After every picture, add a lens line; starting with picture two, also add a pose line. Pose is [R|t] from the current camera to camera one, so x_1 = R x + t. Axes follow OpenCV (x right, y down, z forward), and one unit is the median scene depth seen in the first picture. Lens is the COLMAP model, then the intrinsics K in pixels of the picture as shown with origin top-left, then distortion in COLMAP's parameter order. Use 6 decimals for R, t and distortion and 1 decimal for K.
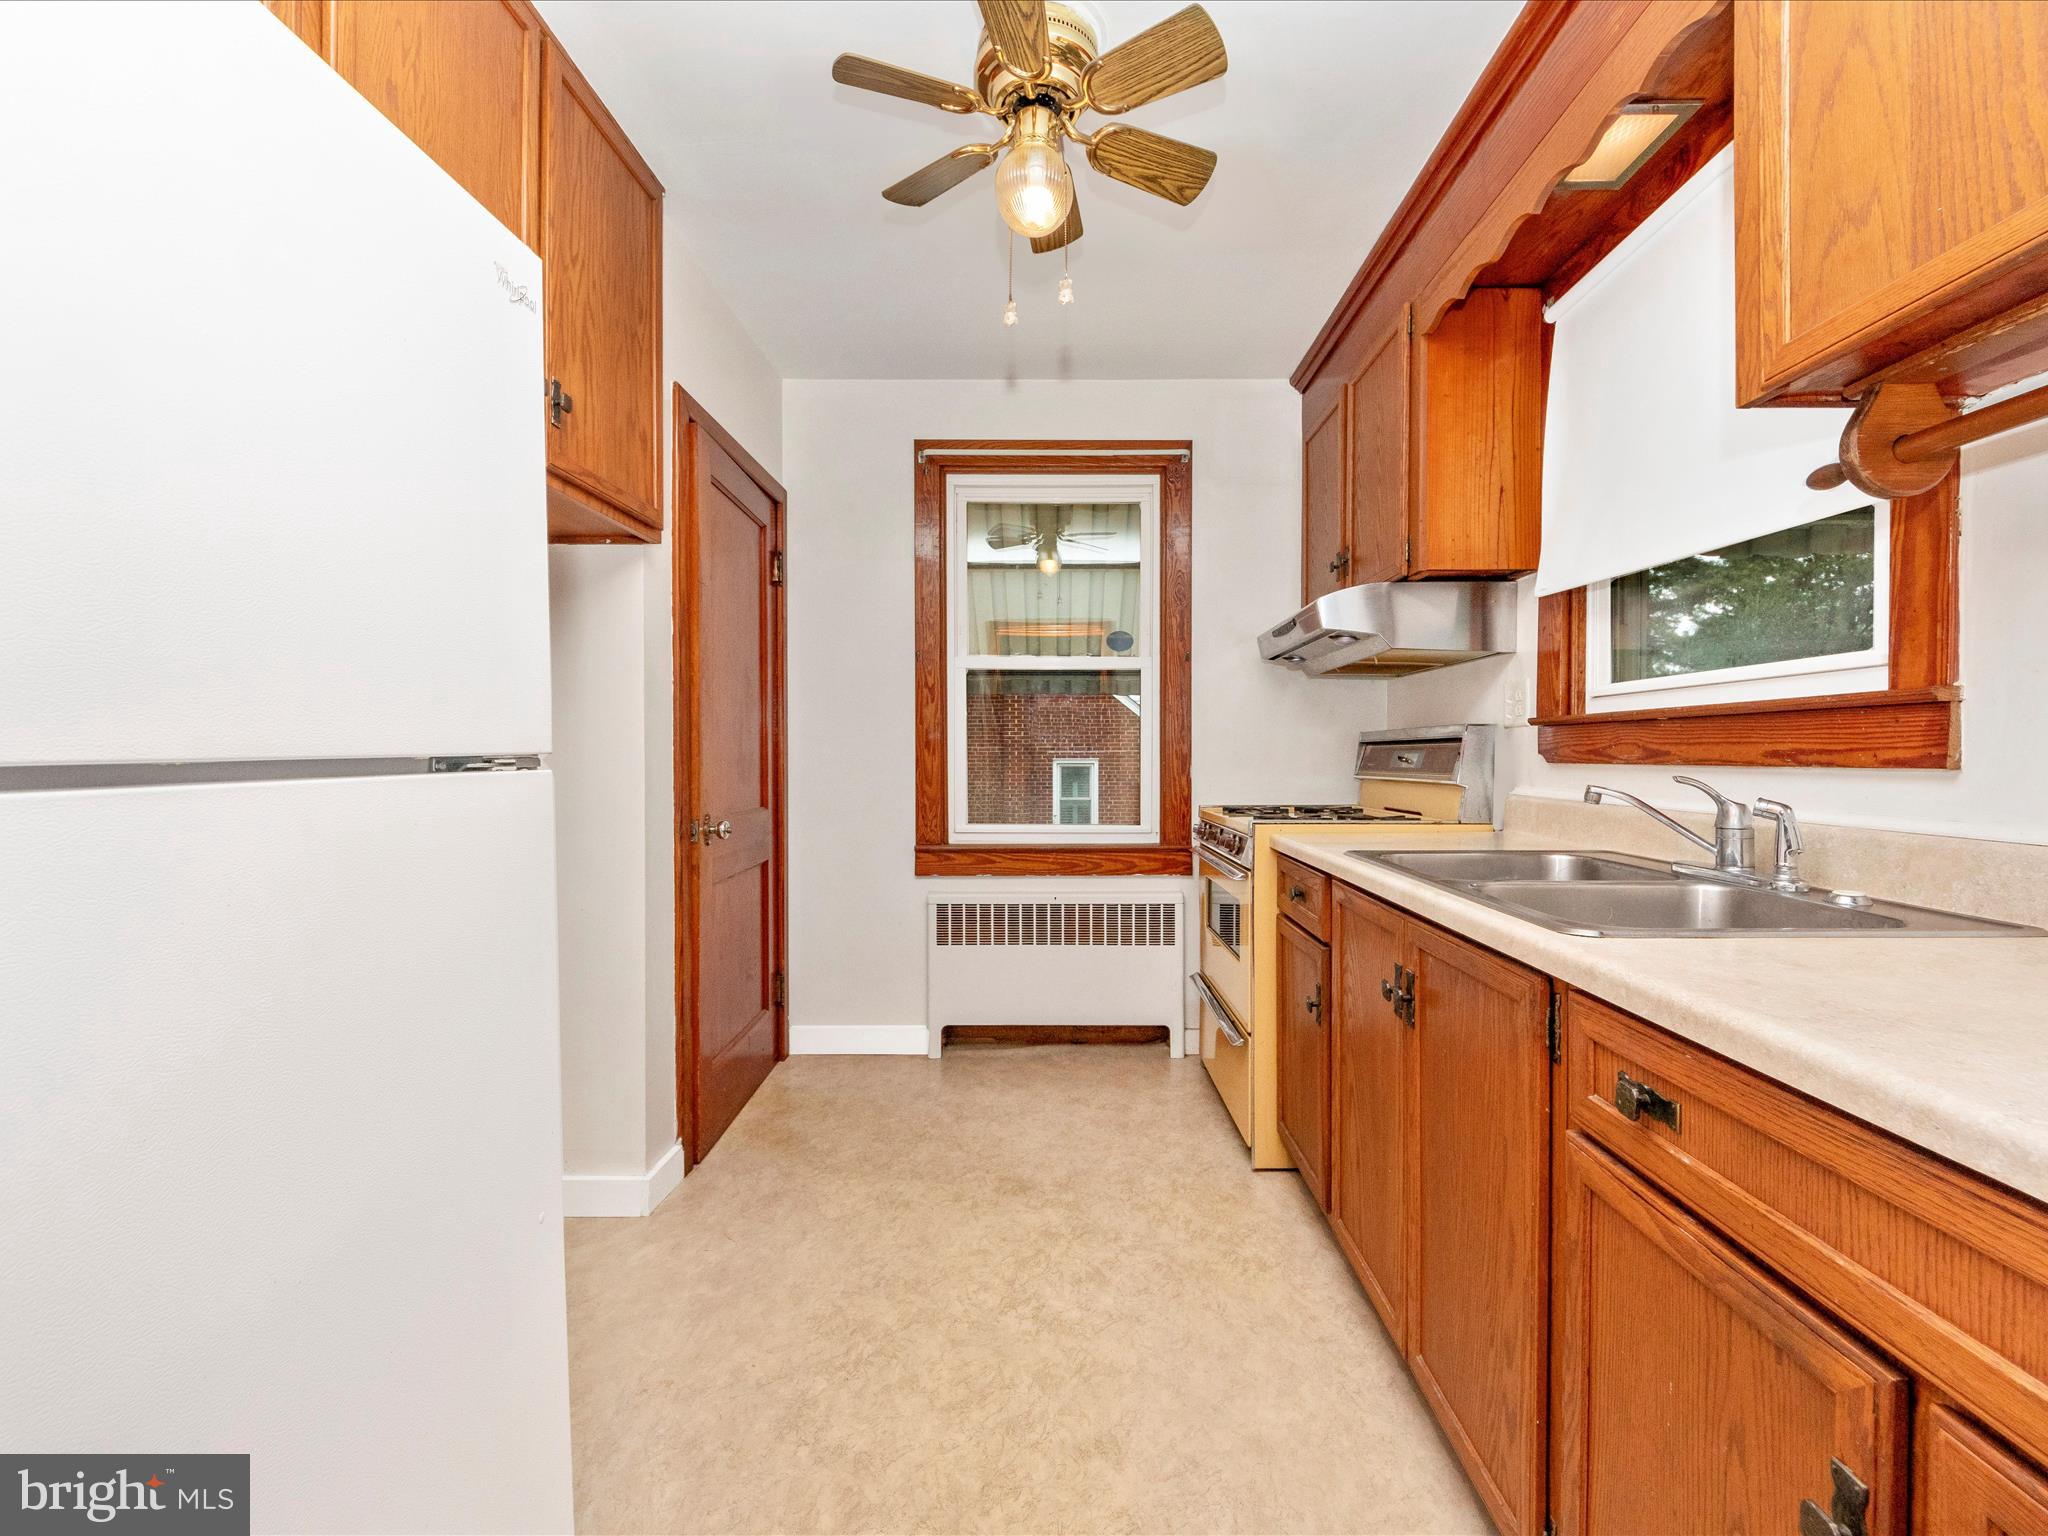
lens RADIAL K [[889.1, 0, 1062.6], [0, 889.1, 770.6], [0, 0, 1]] dist [0.015127, -0.008572]
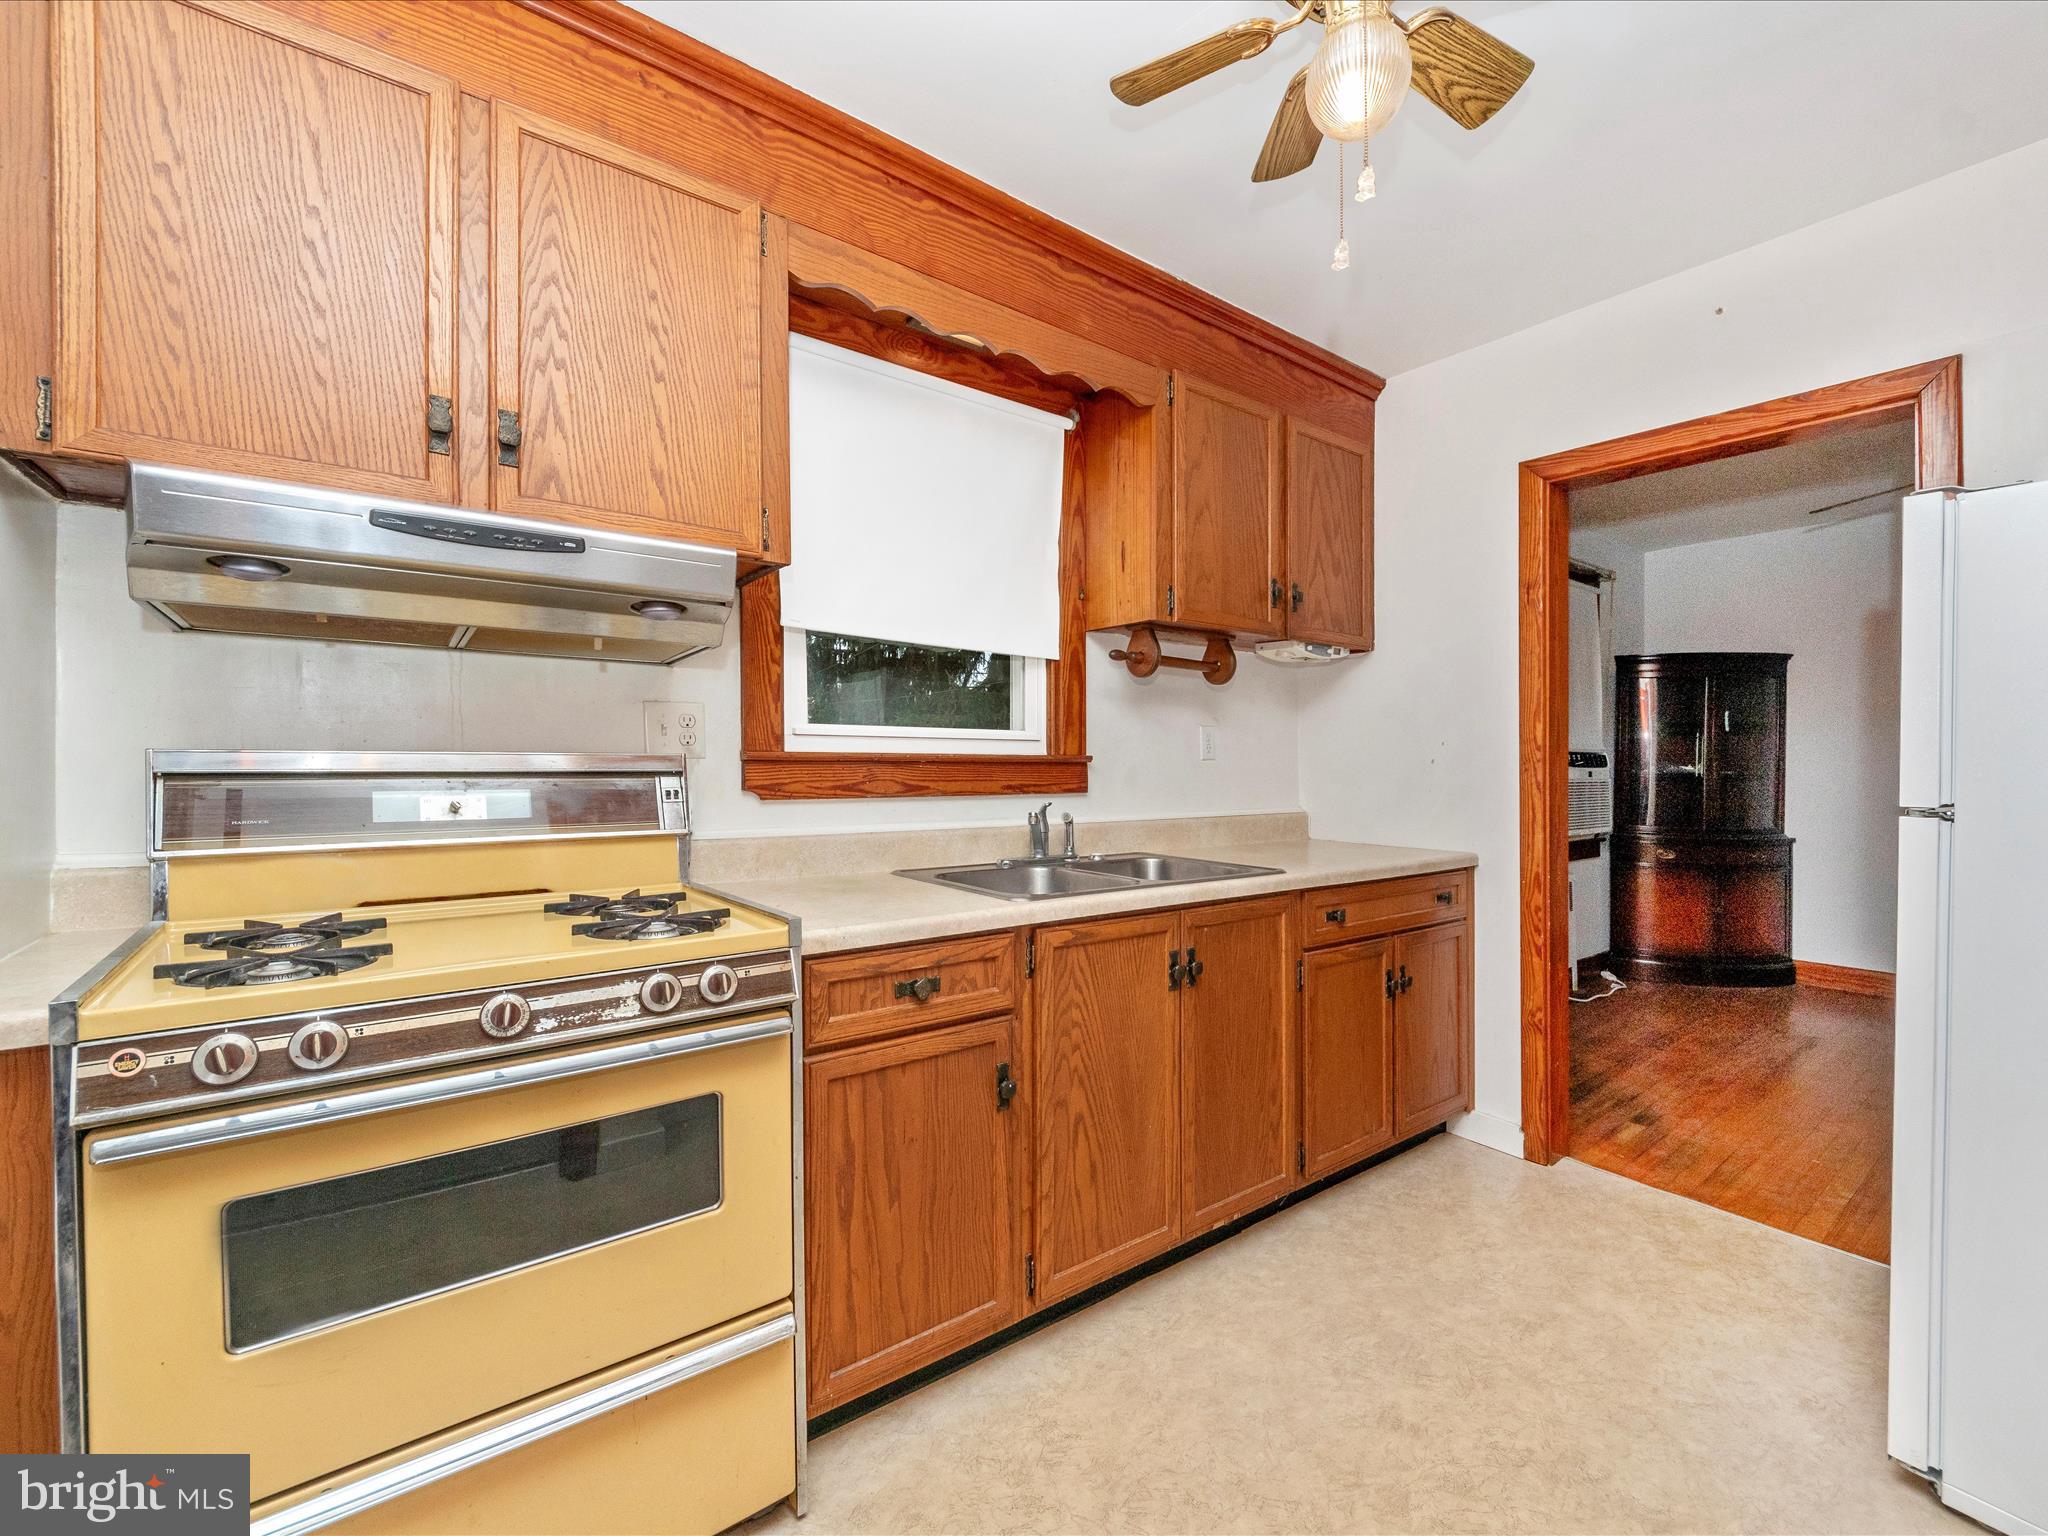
lens RADIAL K [[889.1, 0, 1062.6], [0, 889.1, 770.6], [0, 0, 1]] dist [0.015127, -0.008572]
pose [[-0.627117, 0.001135, 0.778924, -0.520503], [0.016733, 0.999788, 0.012015, -0.063579], [-0.778745, 0.020568, -0.627003, 1.855126]]
